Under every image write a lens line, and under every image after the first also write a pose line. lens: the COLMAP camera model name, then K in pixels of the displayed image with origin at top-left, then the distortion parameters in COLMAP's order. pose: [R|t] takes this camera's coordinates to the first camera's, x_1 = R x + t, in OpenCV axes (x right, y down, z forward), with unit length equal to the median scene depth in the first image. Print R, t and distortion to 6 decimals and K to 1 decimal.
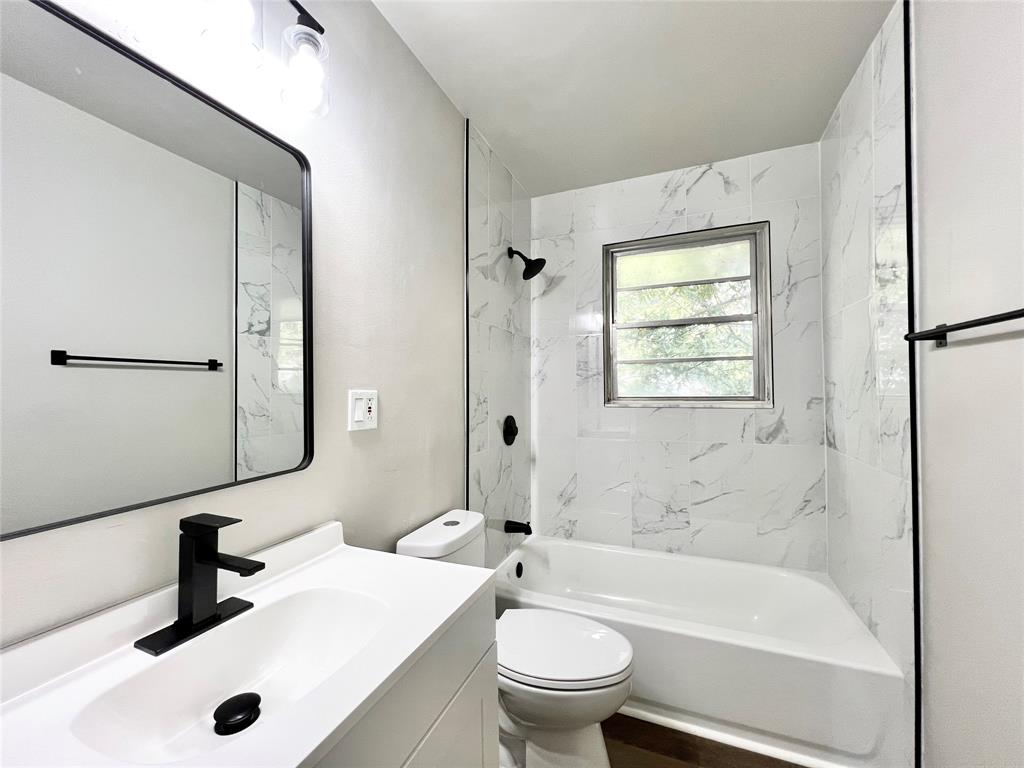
lens RADIAL K [[410.9, 0, 508.5], [0, 410.9, 386.5], [0, 0, 1]] dist [-0.004420, 0.001203]
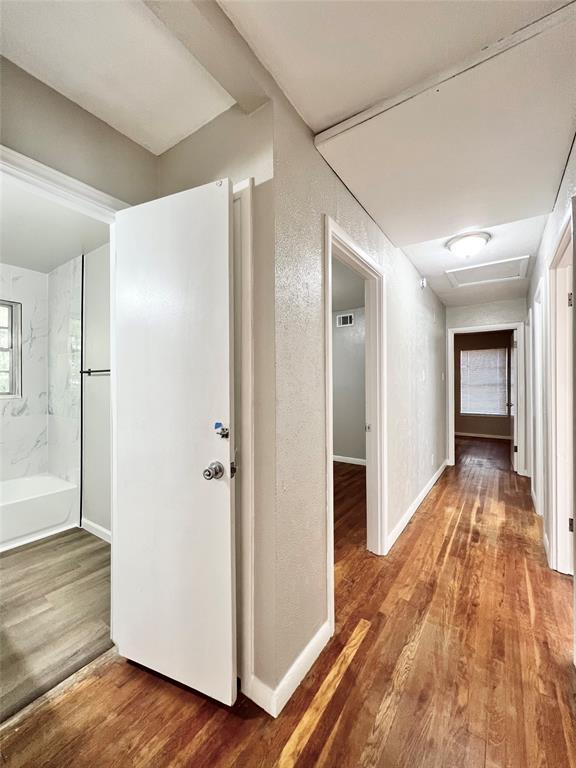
lens RADIAL K [[308.2, 0, 287.9], [0, 308.2, 382.6], [0, 0, 1]] dist [-0.004420, 0.001203]
pose [[0.202984, 0.013066, 0.979095, -0.614011], [-0.010043, 0.999886, -0.011262, -0.019903], [-0.979131, -0.007547, 0.203092, -0.628582]]
